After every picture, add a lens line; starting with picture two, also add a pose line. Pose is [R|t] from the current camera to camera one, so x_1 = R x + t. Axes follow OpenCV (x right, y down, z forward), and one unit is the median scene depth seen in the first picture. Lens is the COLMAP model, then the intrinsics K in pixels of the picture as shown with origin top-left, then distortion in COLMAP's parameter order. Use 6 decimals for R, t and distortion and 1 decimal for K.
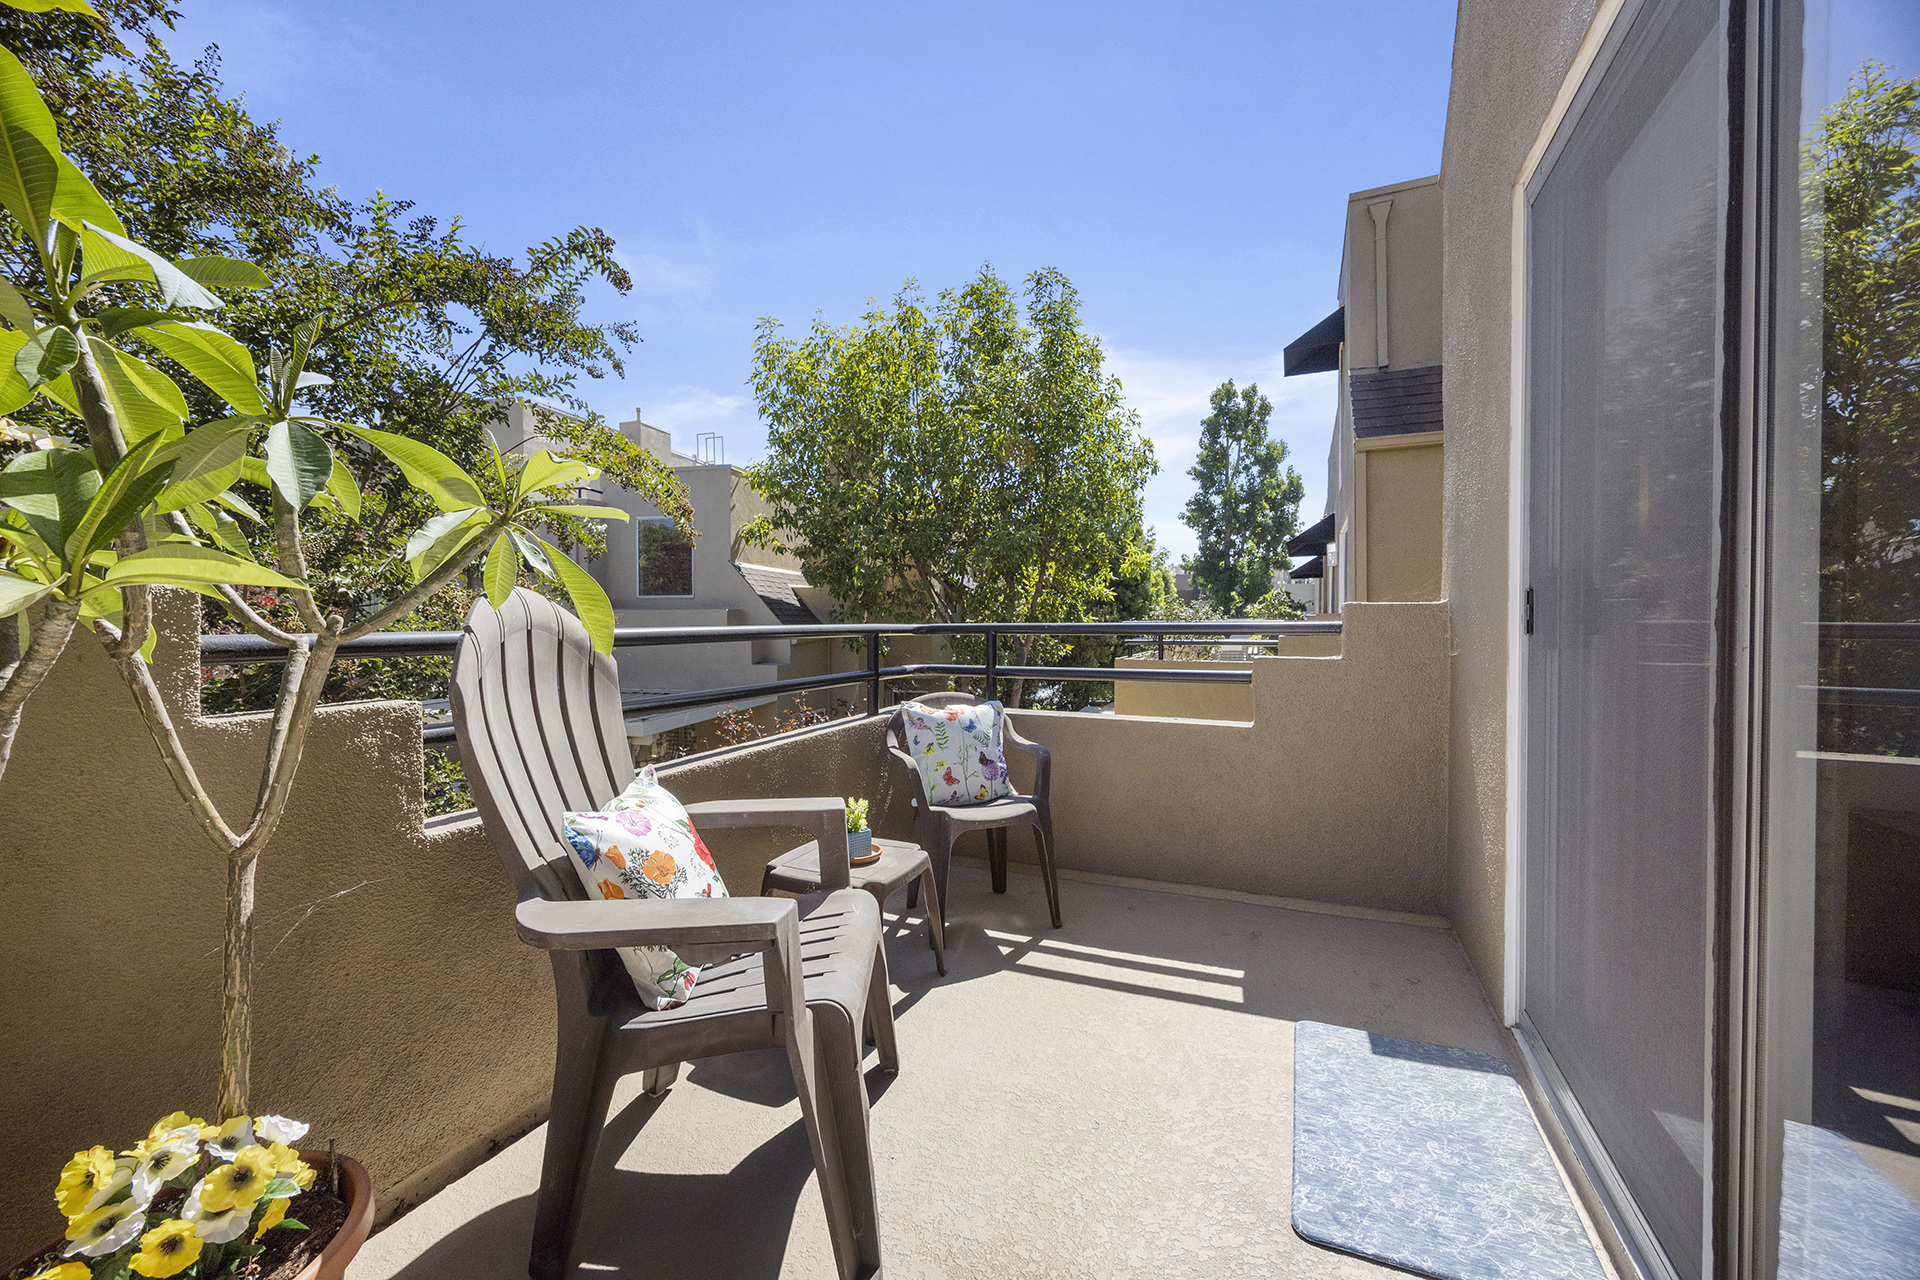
lens RADIAL K [[738.2, 0, 969.3], [0, 738.2, 637.9], [0, 0, 1]] dist [-0.006542, 0.000235]
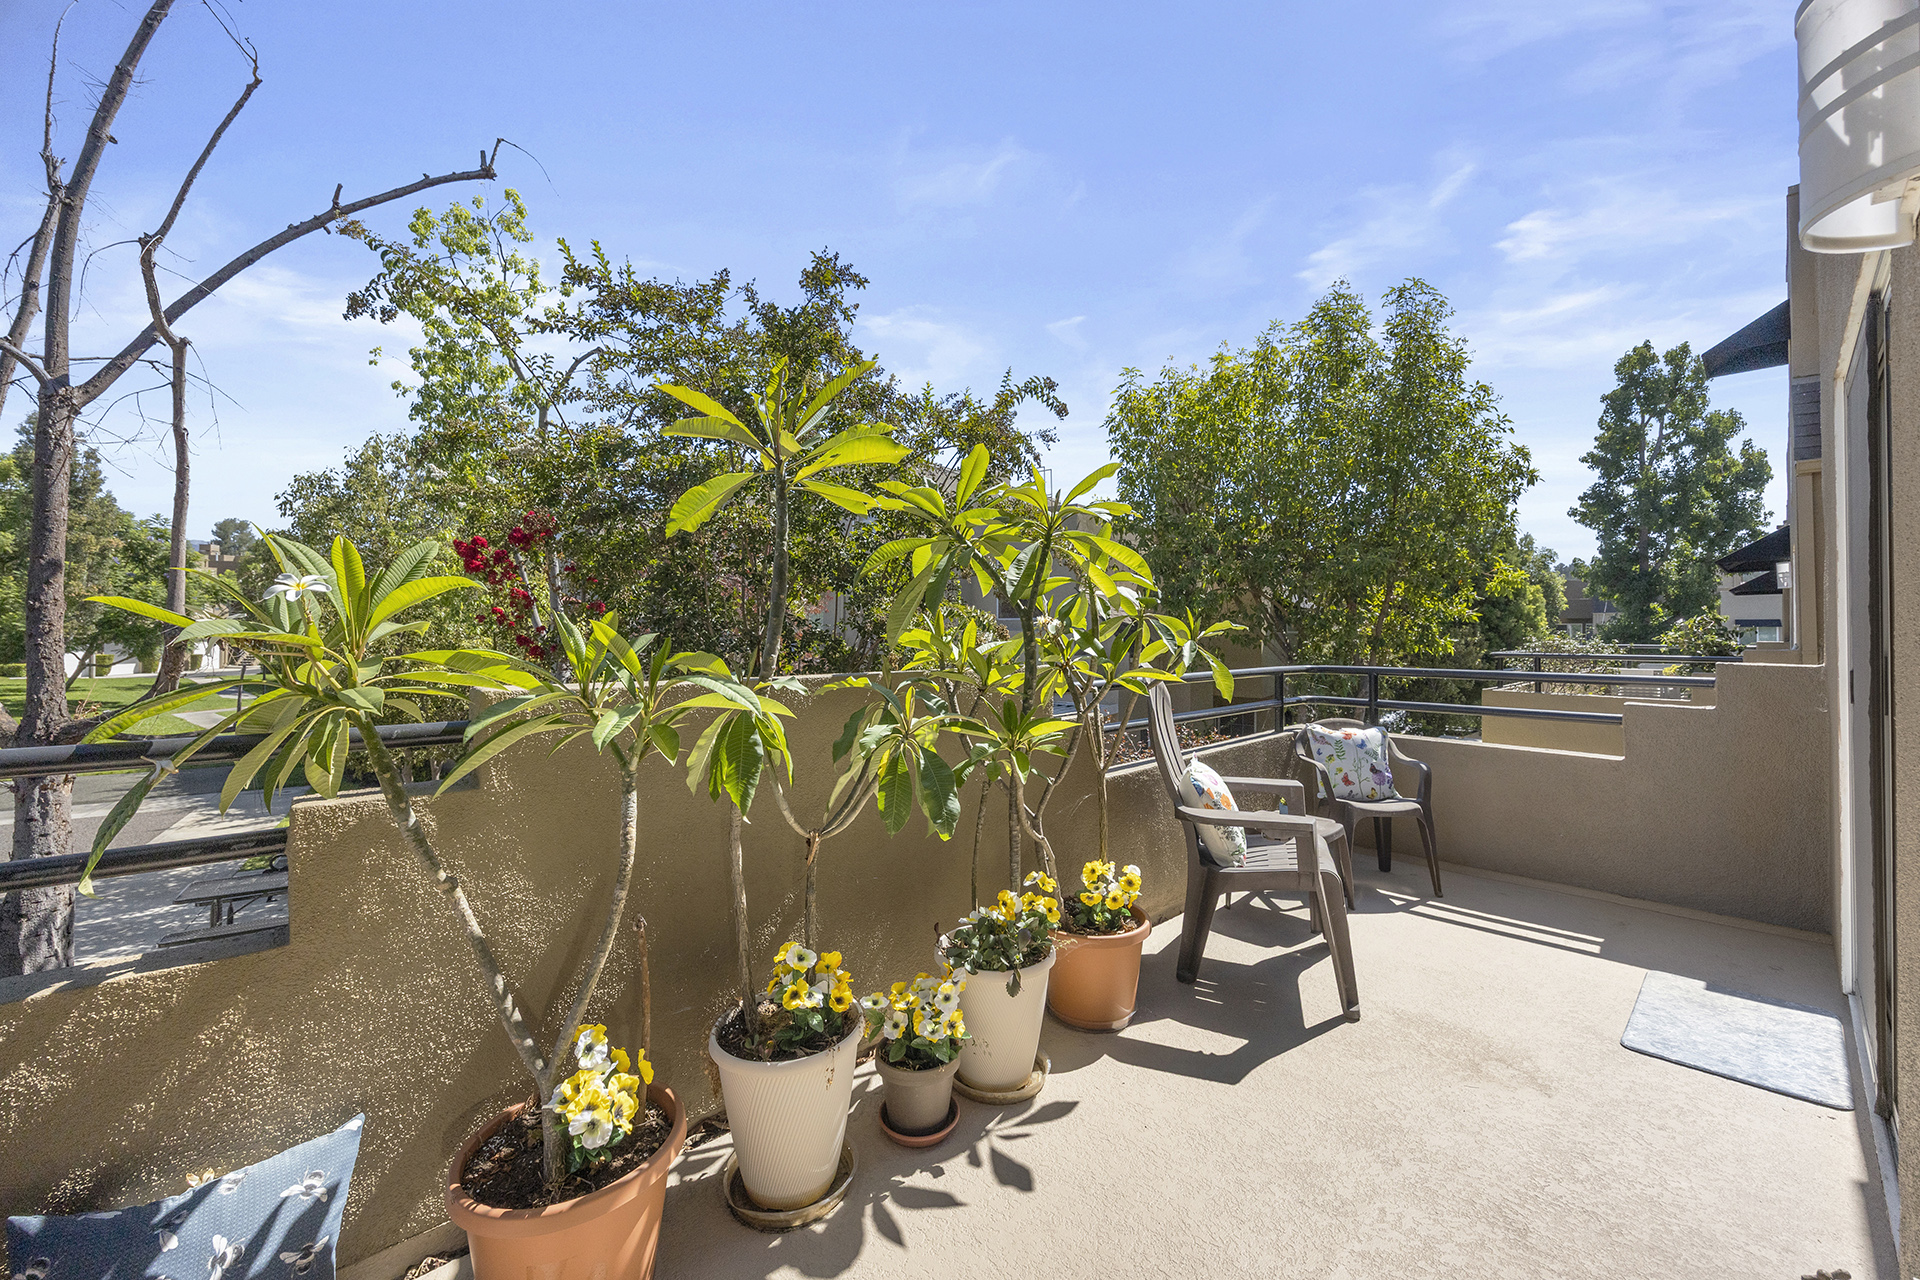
lens RADIAL K [[738.2, 0, 953.4], [0, 738.2, 625.9], [0, 0, 1]] dist [-0.006542, 0.000235]
pose [[0.911966, 0.004145, -0.410245, -0.026712], [-0.016771, 0.999490, -0.027183, -0.010242], [0.409923, 0.031670, 0.911570, -0.115113]]
